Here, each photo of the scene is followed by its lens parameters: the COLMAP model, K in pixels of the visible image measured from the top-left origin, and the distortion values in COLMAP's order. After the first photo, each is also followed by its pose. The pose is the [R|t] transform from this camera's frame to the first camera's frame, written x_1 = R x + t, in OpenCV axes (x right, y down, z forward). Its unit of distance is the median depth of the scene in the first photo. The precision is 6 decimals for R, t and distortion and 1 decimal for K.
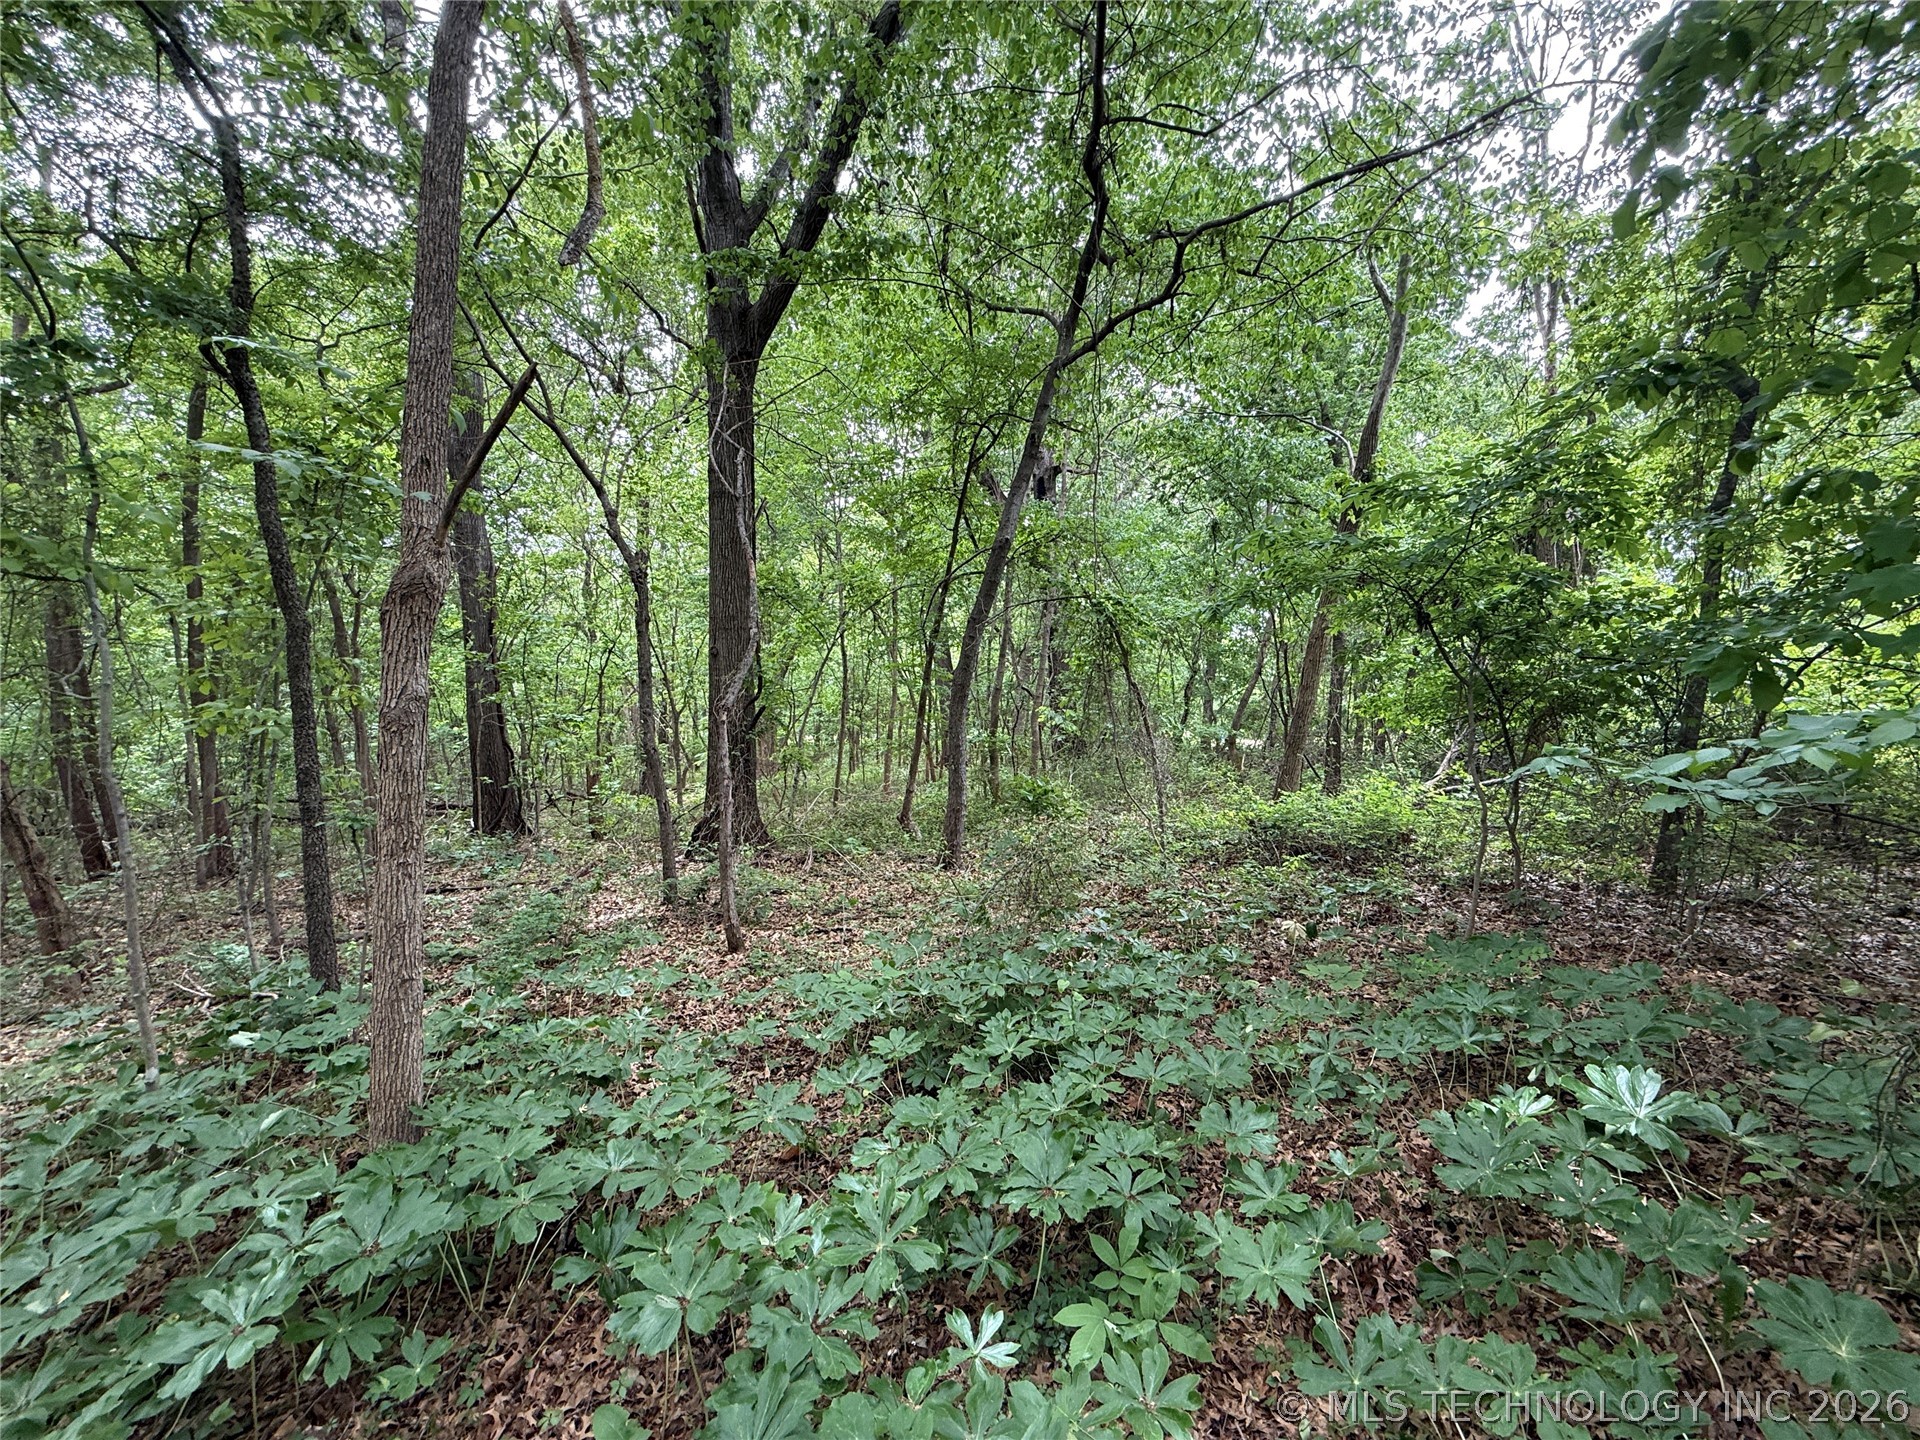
lens RADIAL K [[760.0, 0, 960.0], [0, 760.0, 720.0], [0, 0, 1]] dist [-0.001222, -0.000253]
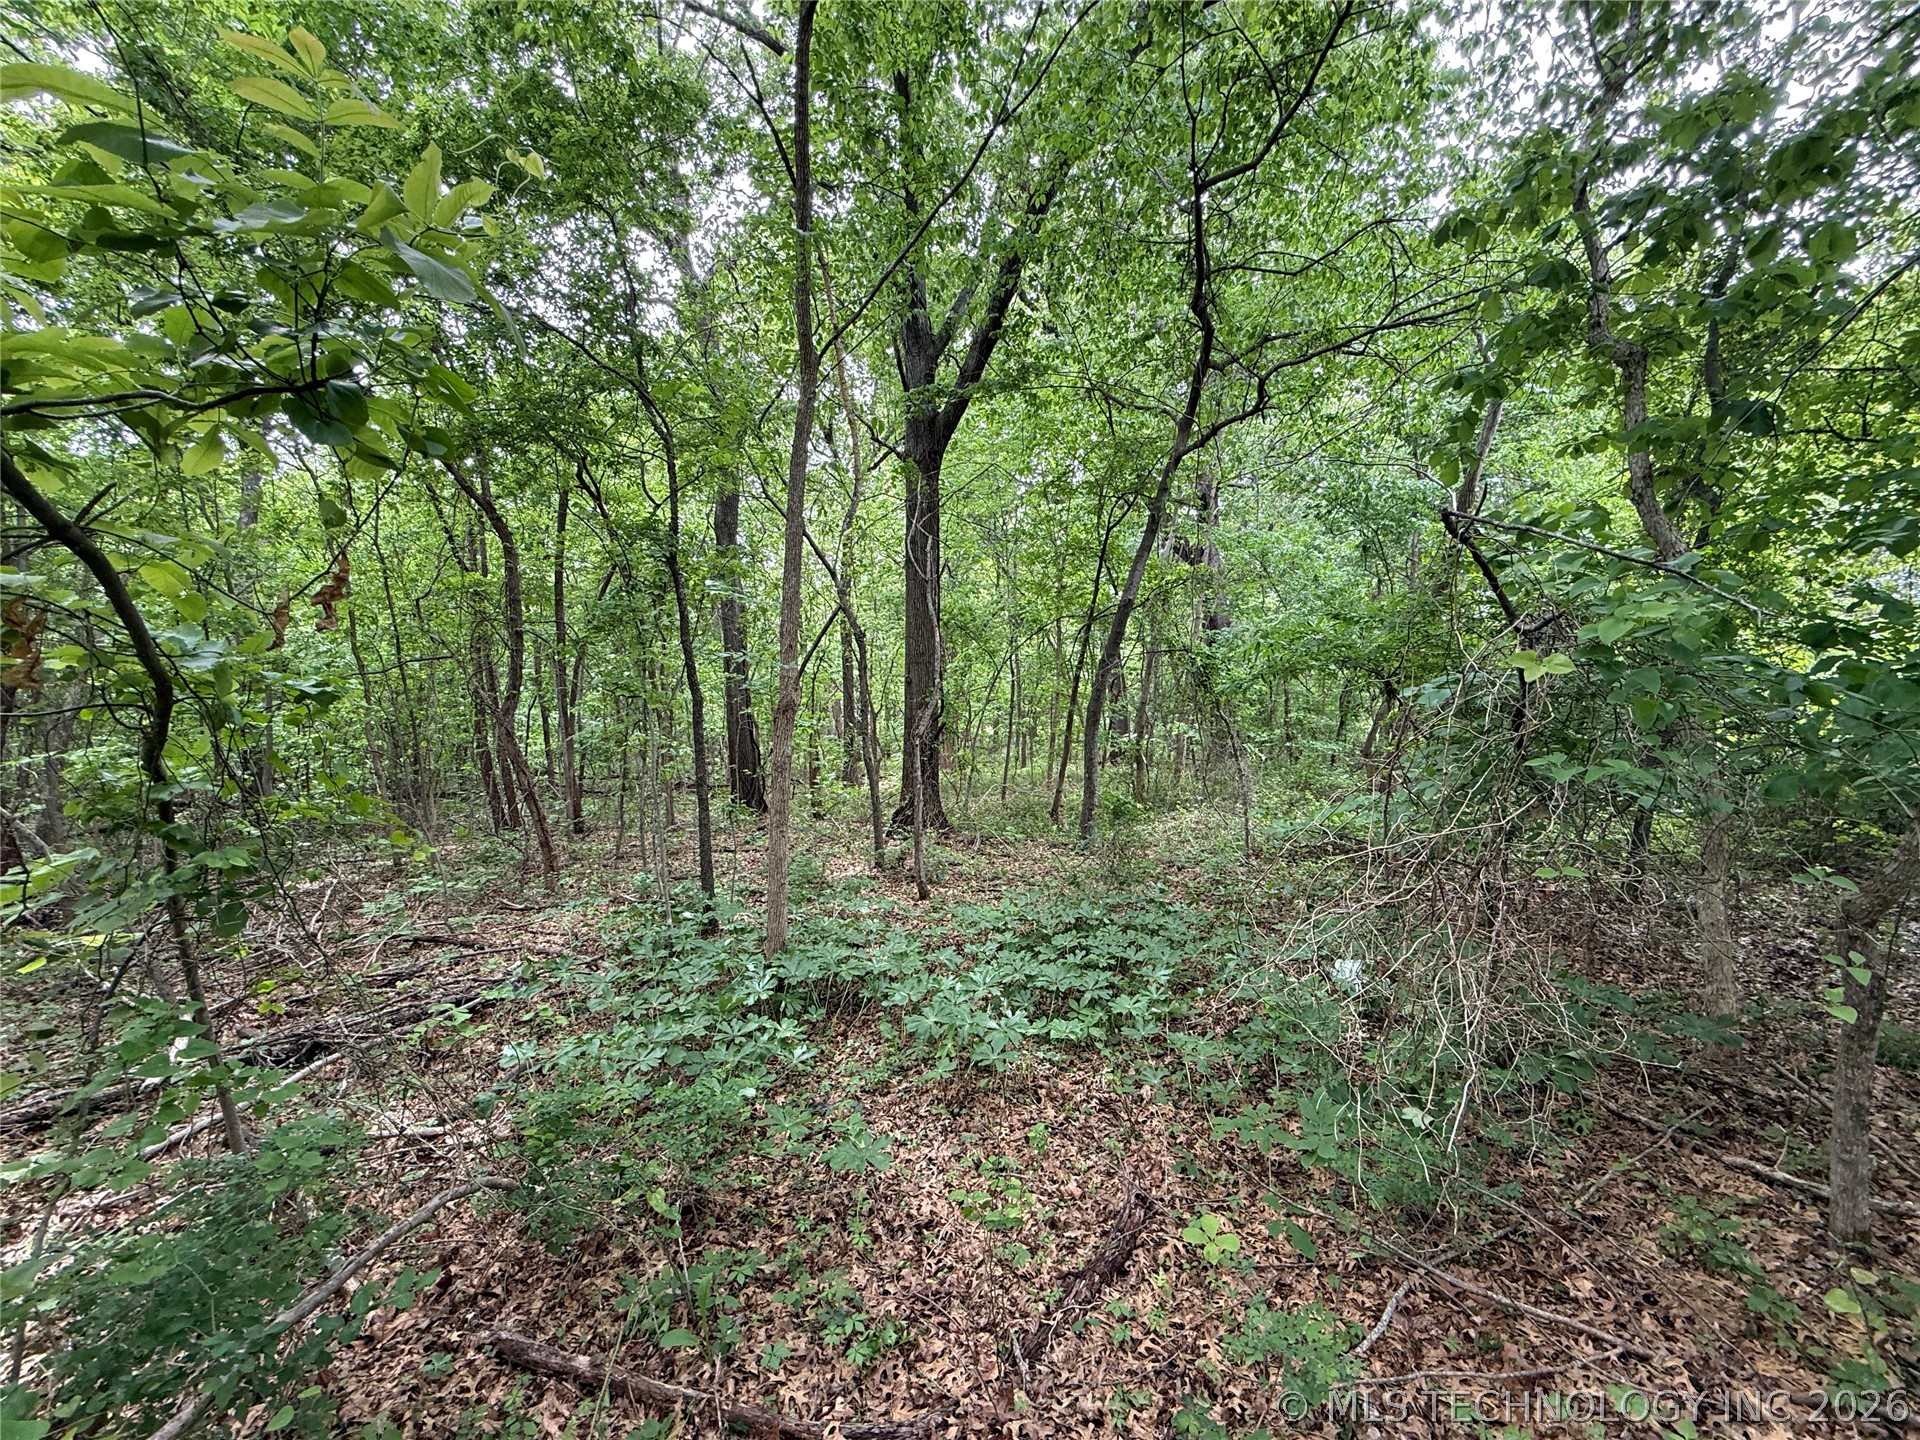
lens RADIAL K [[760.0, 0, 960.0], [0, 760.0, 720.0], [0, 0, 1]] dist [-0.001222, -0.000253]
pose [[0.971926, 0.011705, -0.234993, 0.081751], [-0.008118, 0.999835, 0.016229, -0.049985], [0.235145, -0.013866, 0.971861, -0.293360]]
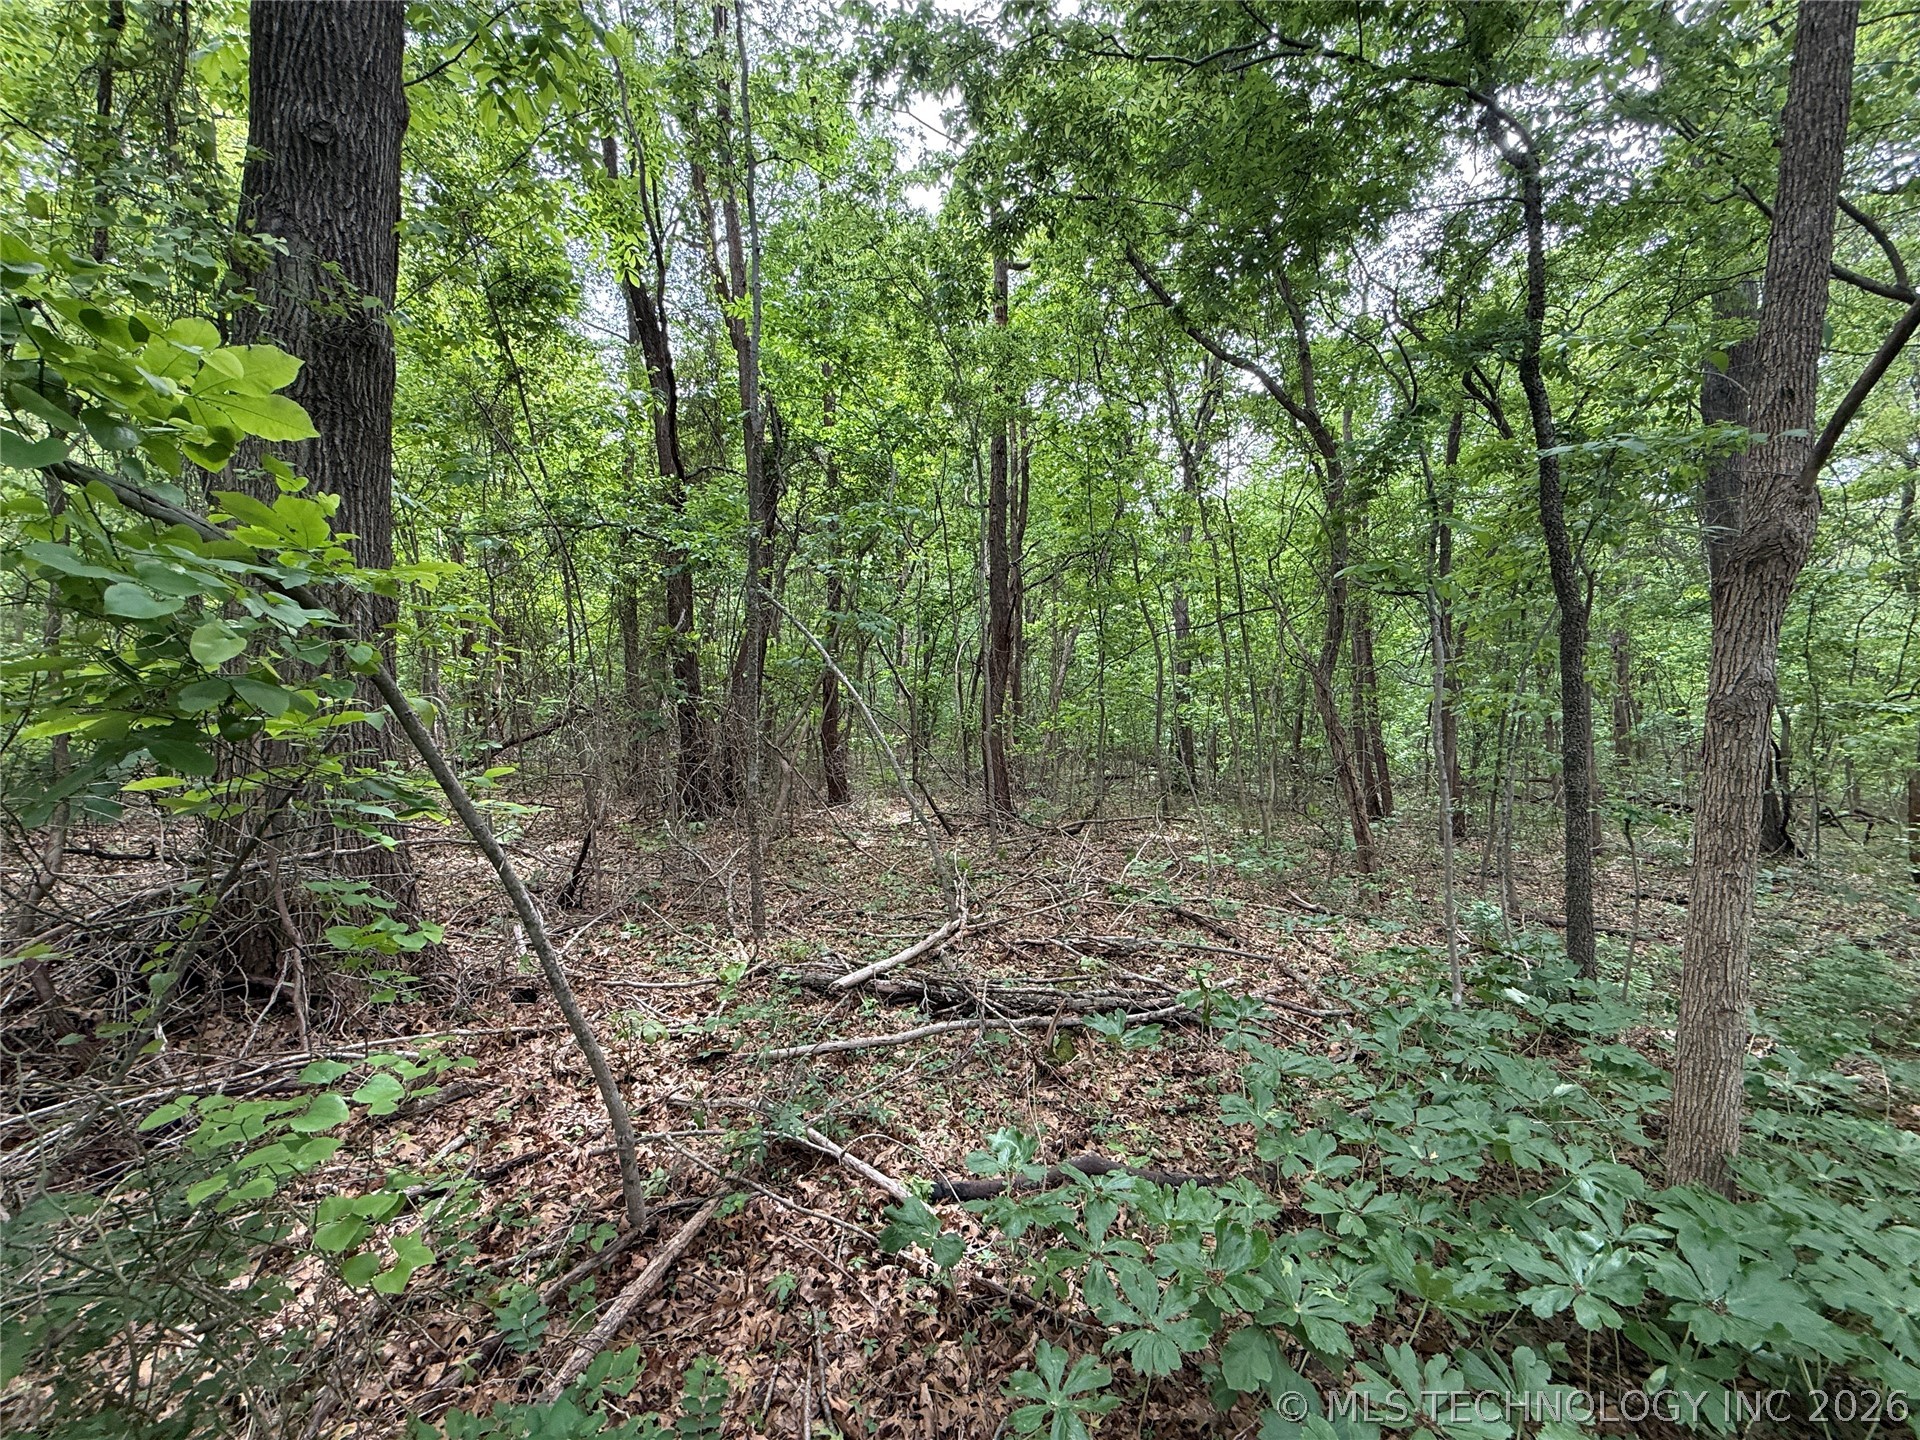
lens RADIAL K [[760.0, 0, 960.0], [0, 760.0, 720.0], [0, 0, 1]] dist [-0.001222, -0.000253]
pose [[0.235744, 0.039570, -0.971009, -0.032306], [-0.019005, 0.999167, 0.036104, -0.000667], [0.971629, 0.009943, 0.236300, -0.017151]]
